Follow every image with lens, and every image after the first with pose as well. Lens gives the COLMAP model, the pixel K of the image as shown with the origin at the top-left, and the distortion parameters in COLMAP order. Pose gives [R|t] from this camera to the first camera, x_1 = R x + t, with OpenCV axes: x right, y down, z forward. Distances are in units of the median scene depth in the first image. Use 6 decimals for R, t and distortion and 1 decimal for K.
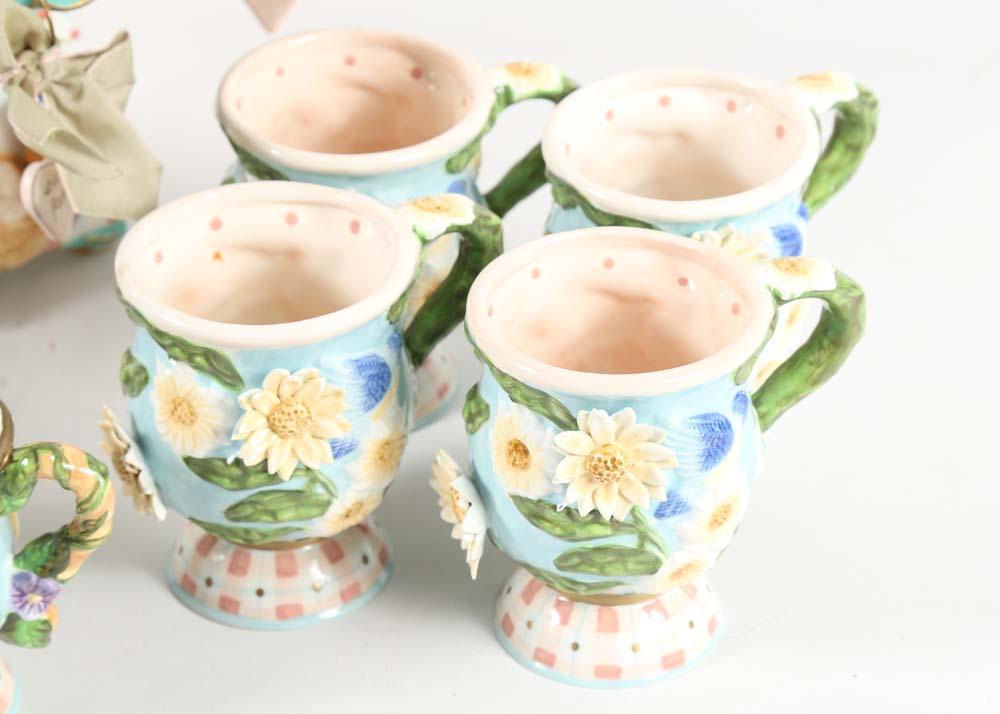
lens RADIAL K [[3111.7, 0, 542.1], [0, 3111.7, 365.3], [0, 0, 1]] dist [0.478380, 0.000000]
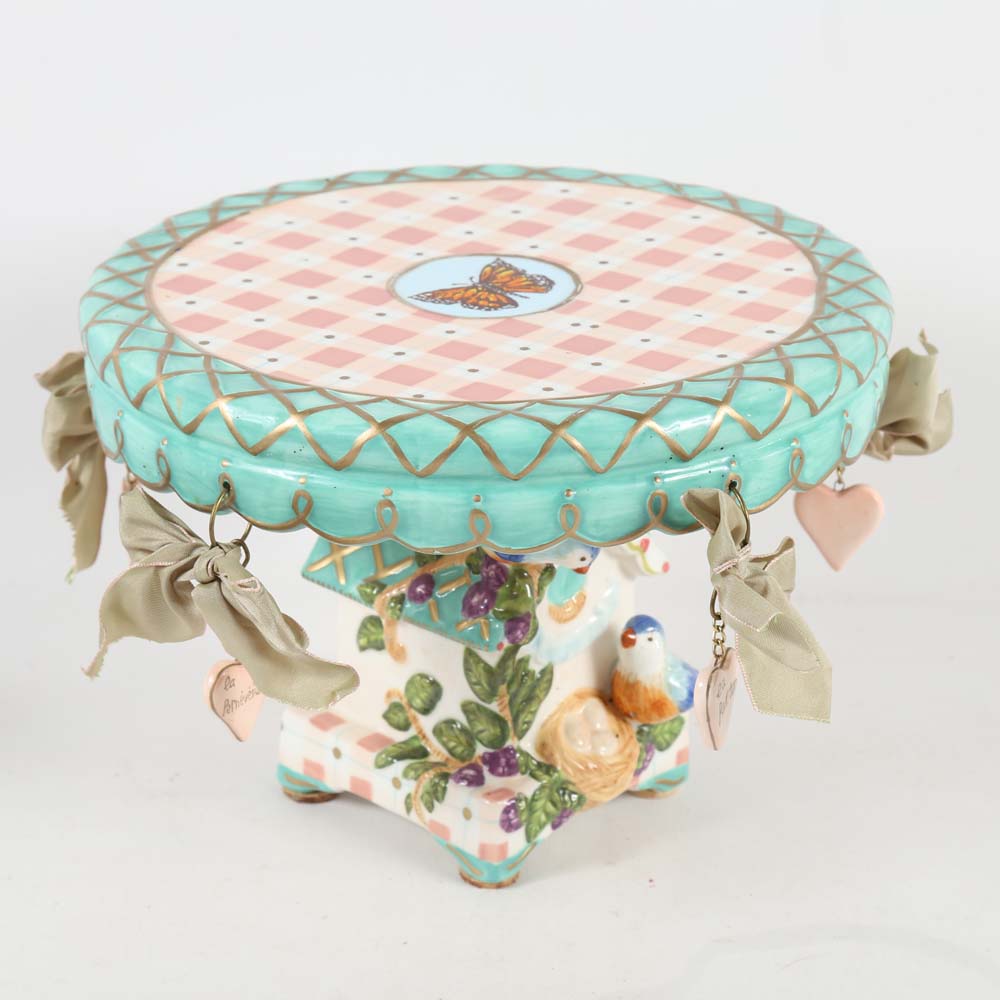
lens RADIAL K [[3958.5, 0, 492.8], [0, 3958.5, 502.0], [0, 0, 1]] dist [0.461775, 0.000000]
pose [[0.998726, -0.009256, 0.049596, -0.311885], [0.018914, 0.980021, -0.197993, 0.143638], [-0.046772, 0.198679, 0.978948, -0.265753]]
